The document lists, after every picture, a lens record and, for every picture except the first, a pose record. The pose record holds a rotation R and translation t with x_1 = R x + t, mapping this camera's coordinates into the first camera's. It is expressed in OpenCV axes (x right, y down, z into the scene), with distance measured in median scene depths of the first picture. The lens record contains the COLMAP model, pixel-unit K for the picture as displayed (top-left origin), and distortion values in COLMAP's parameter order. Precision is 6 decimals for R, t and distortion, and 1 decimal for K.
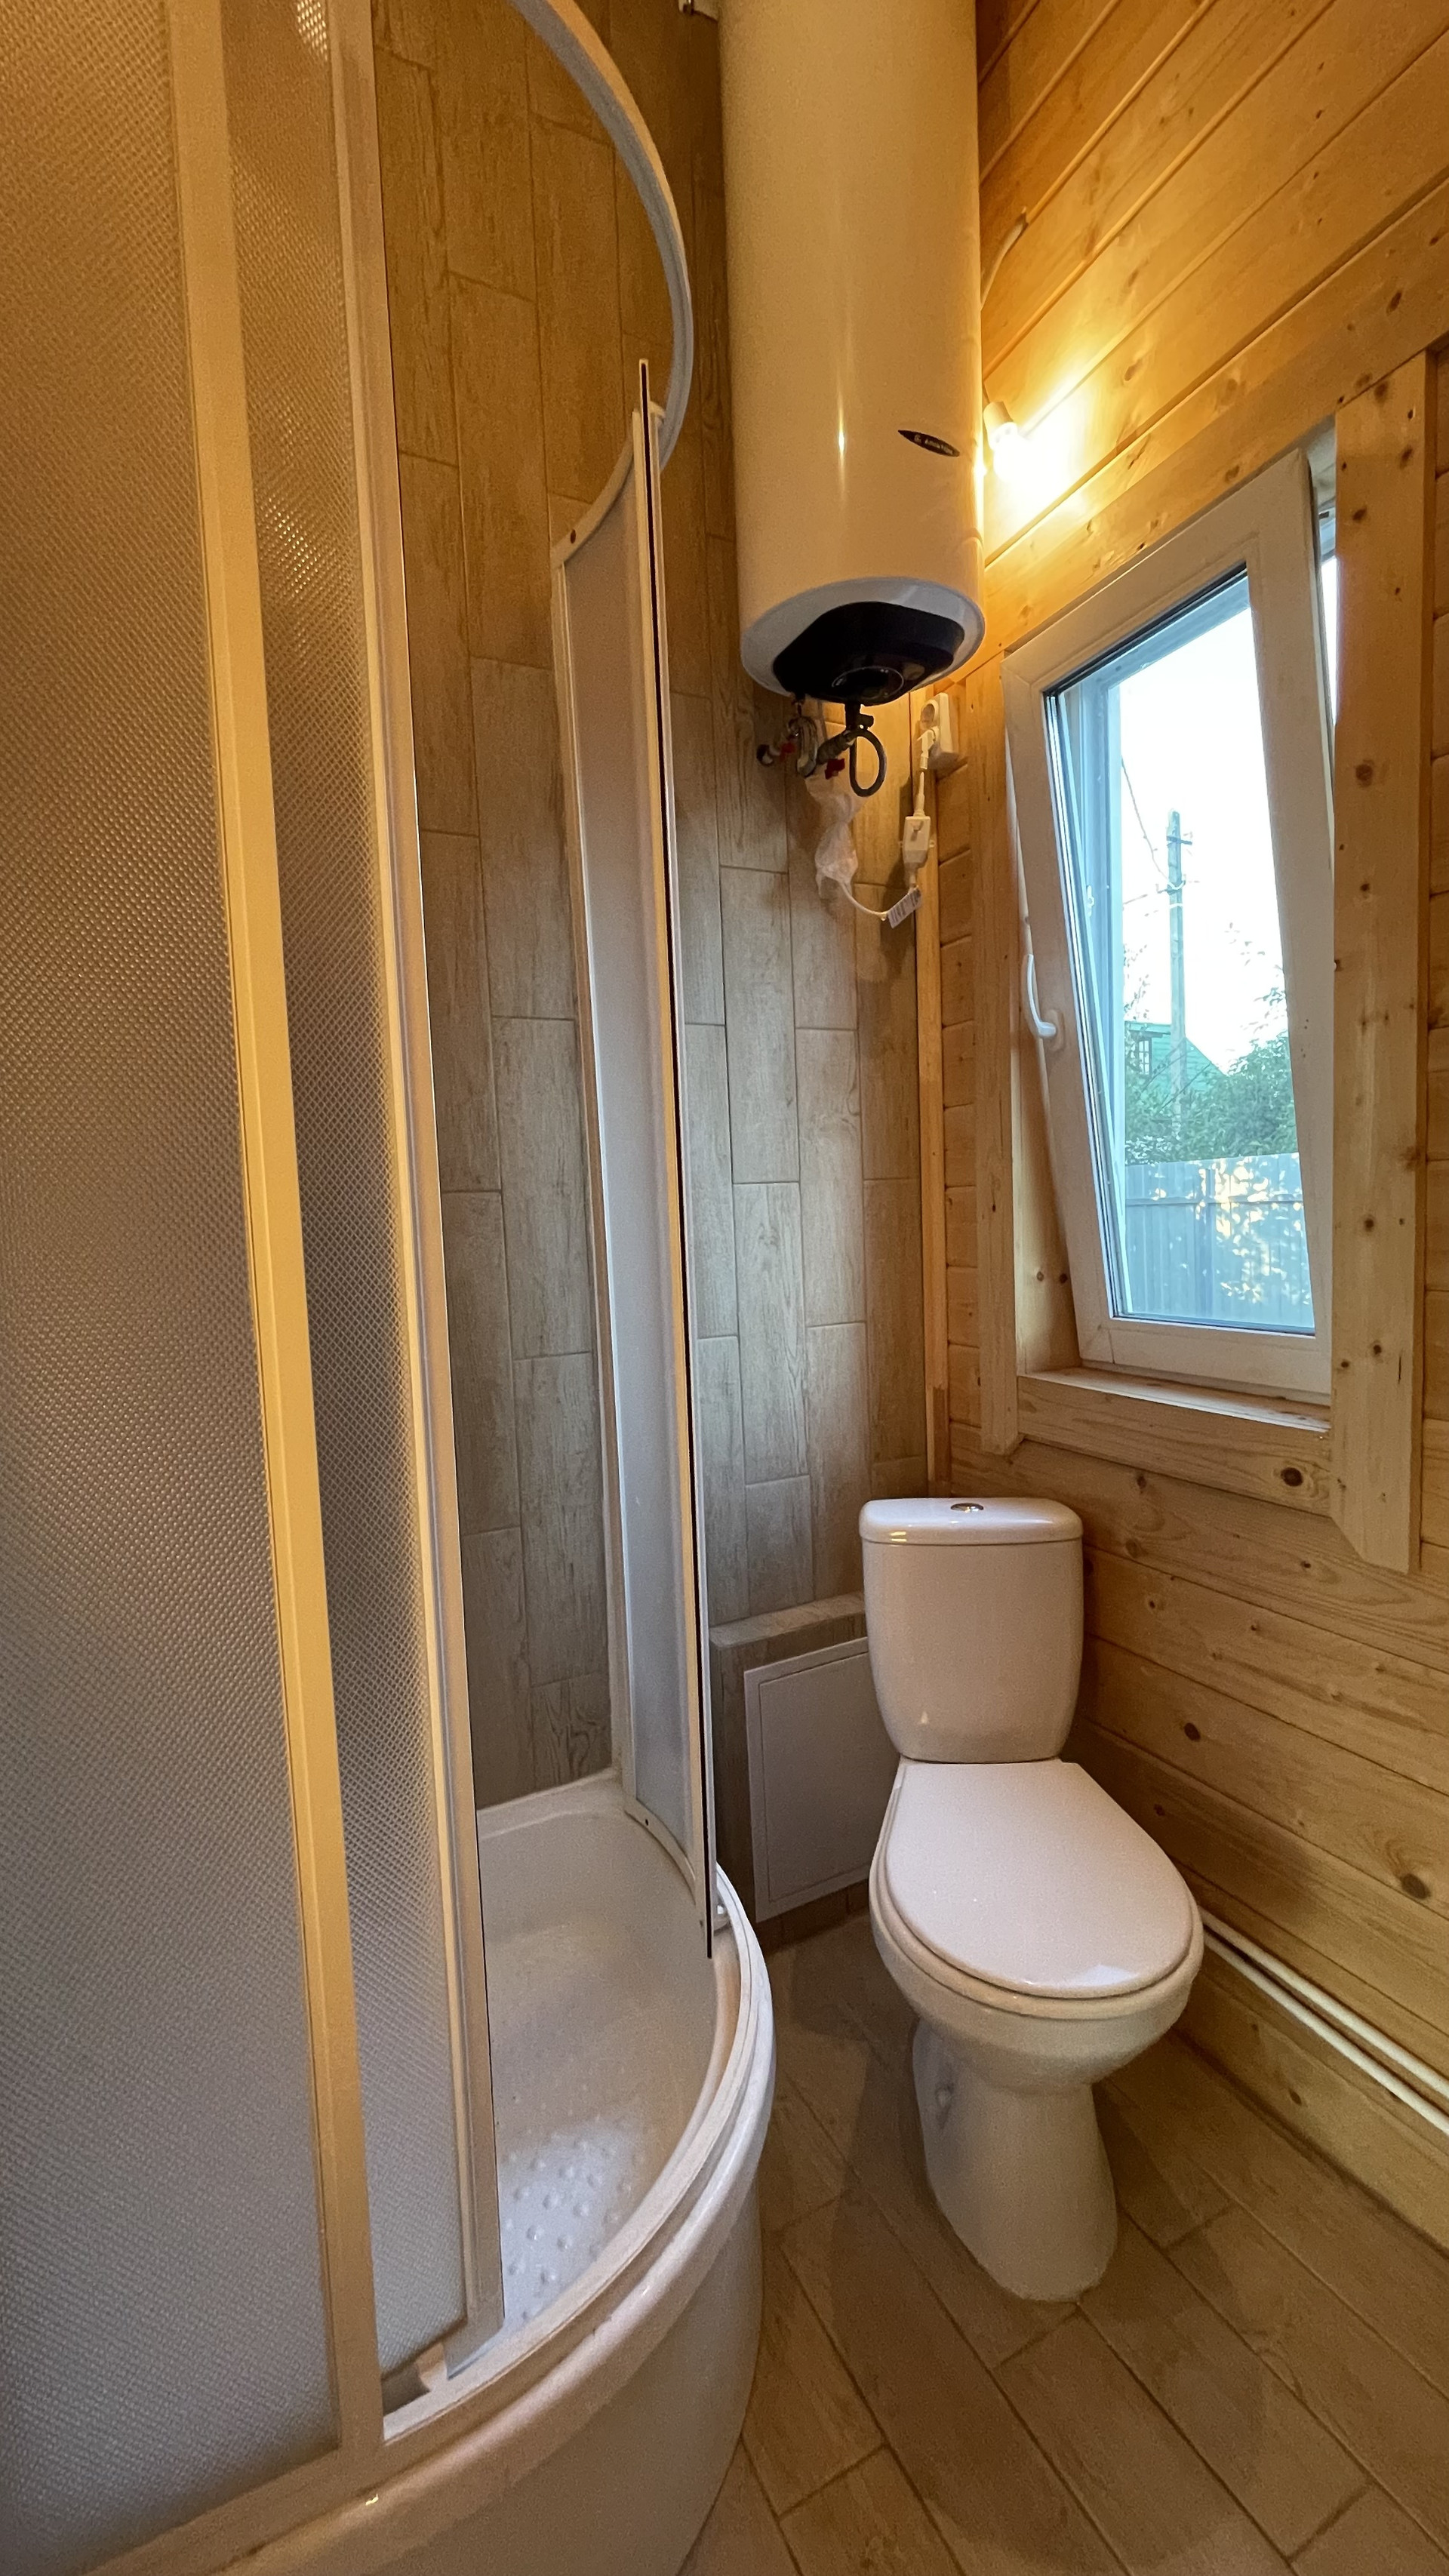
lens RADIAL K [[1037.1, 0, 718.3], [0, 1037.1, 1286.2], [0, 0, 1]] dist [-0.002008, 0.000737]
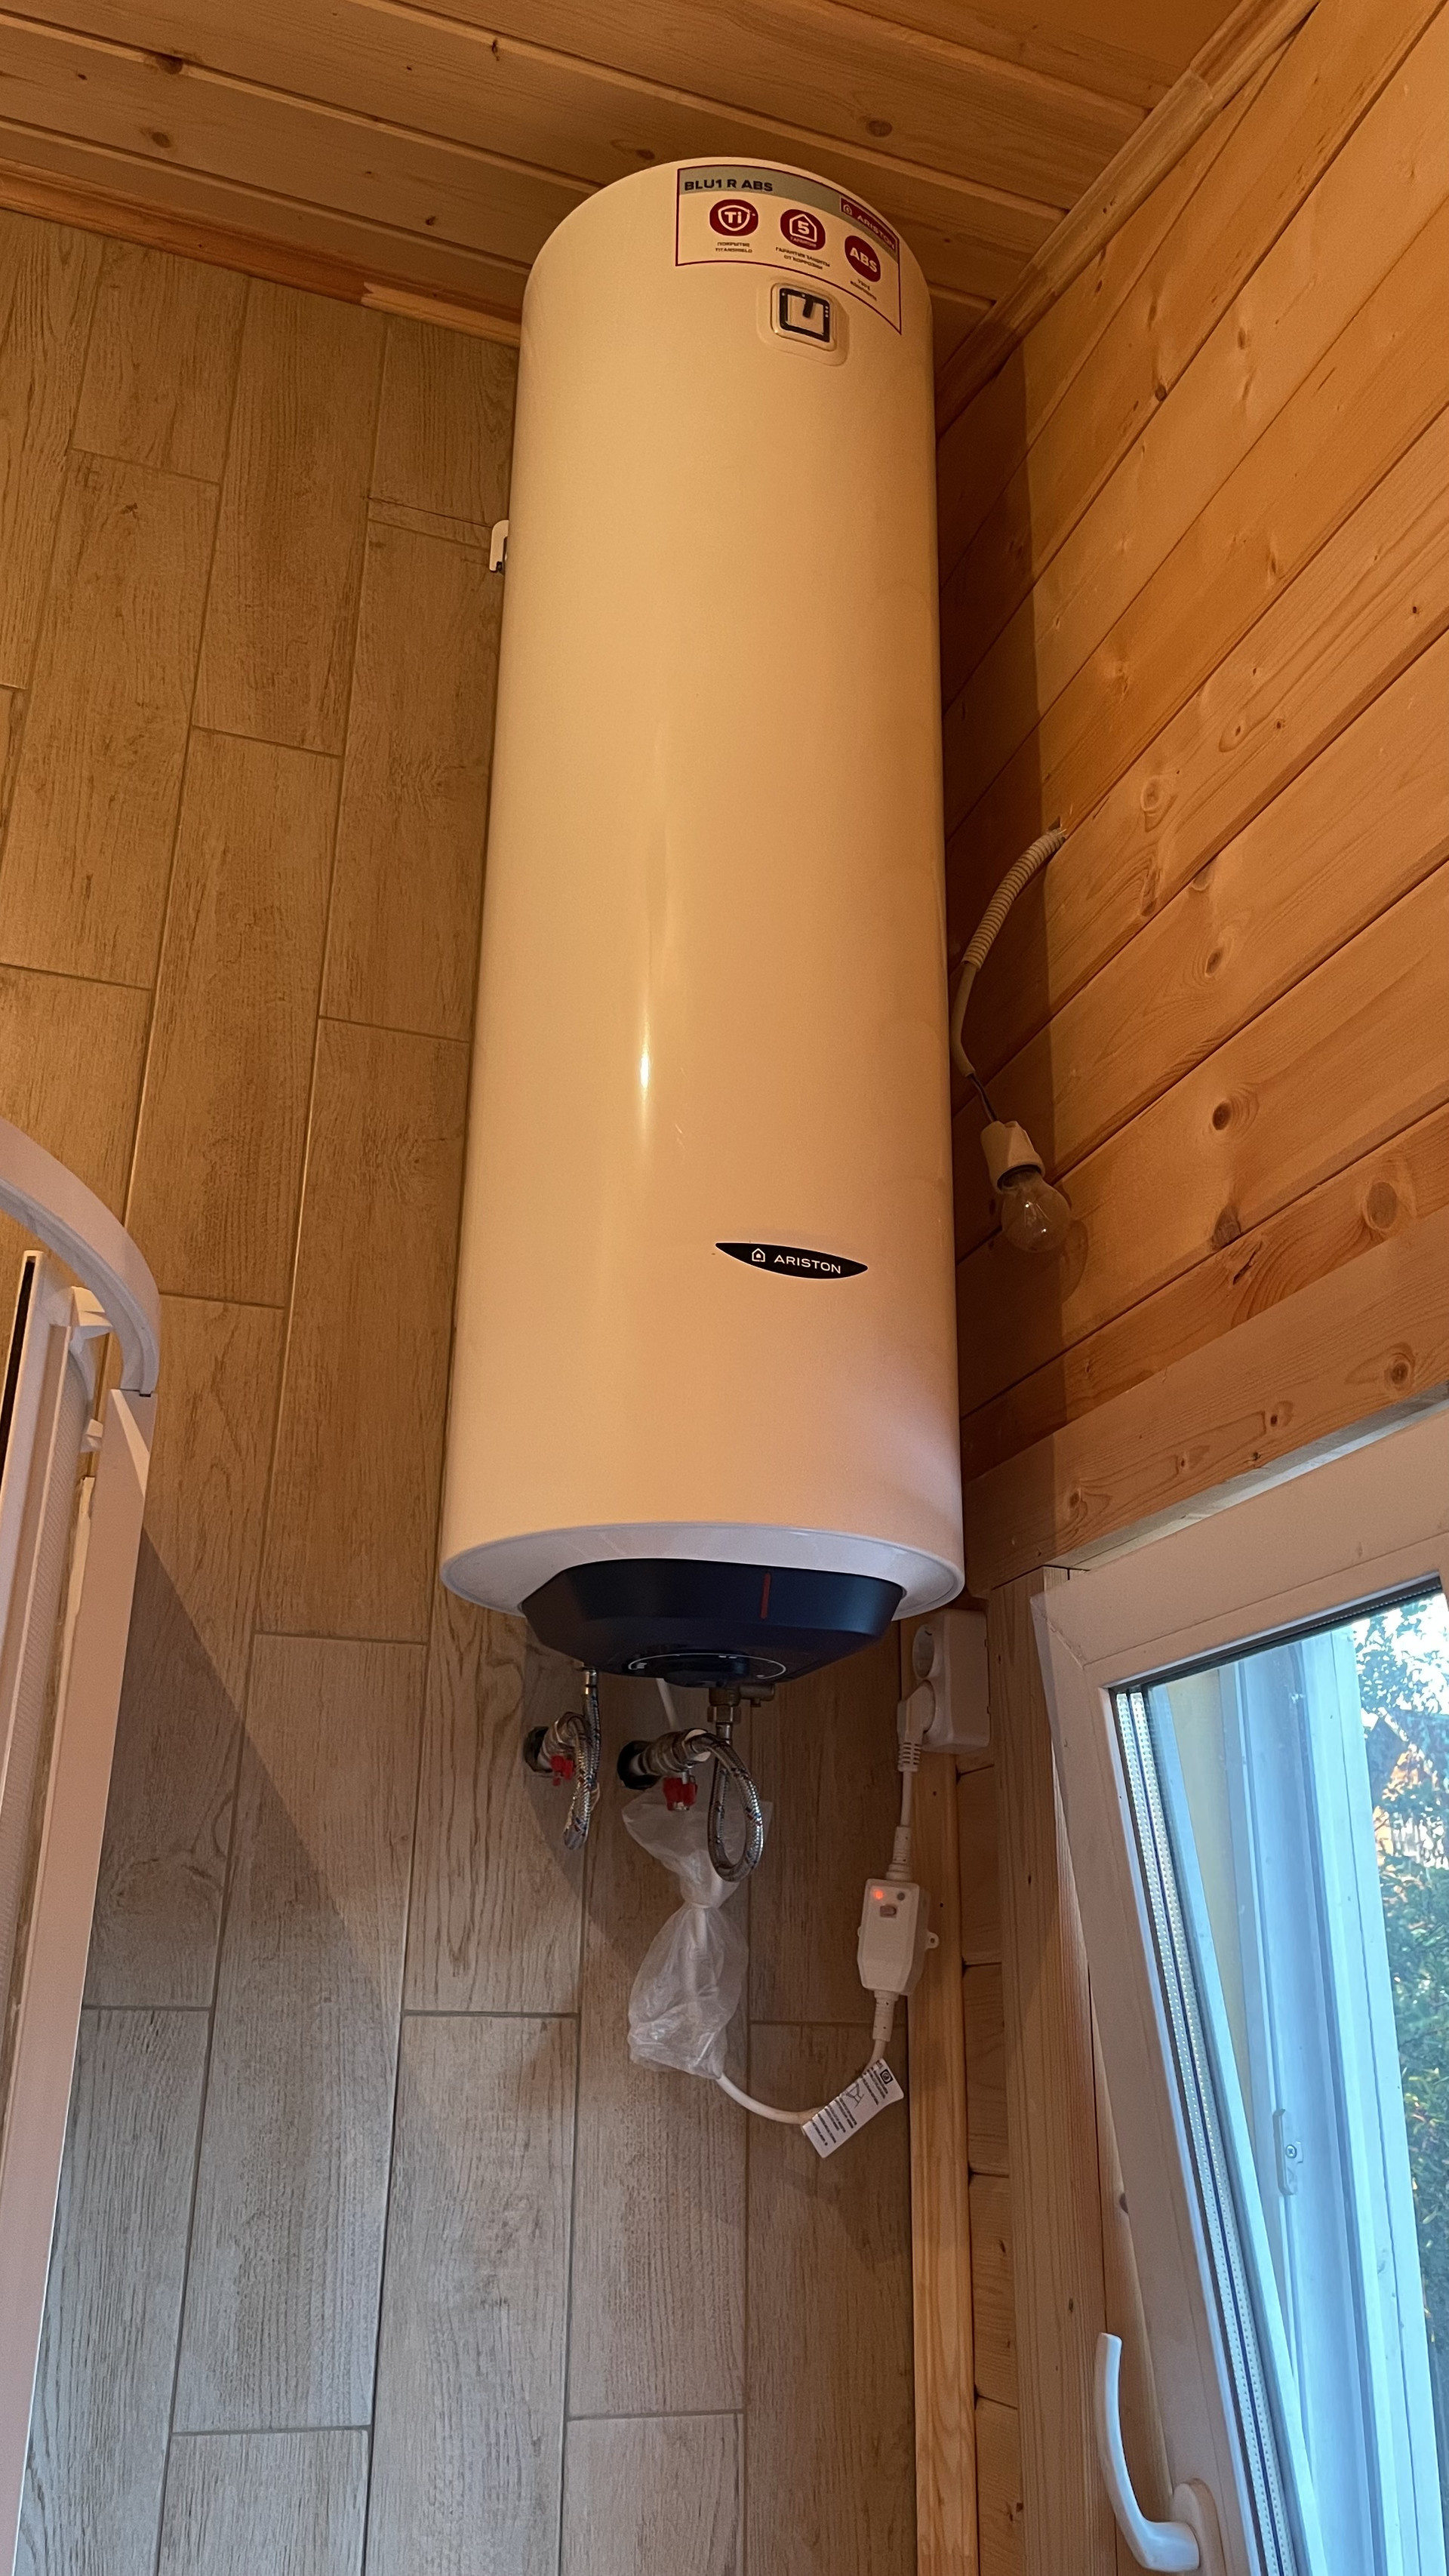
lens RADIAL K [[1966.3, 0, 724.9], [0, 1966.3, 1296.4], [0, 0, 1]] dist [0.071131, -0.094149]
pose [[0.988610, 0.003099, -0.150470, 0.256866], [-0.066932, 0.904532, -0.421119, -0.331716], [0.134800, 0.426394, 0.894437, 0.141666]]
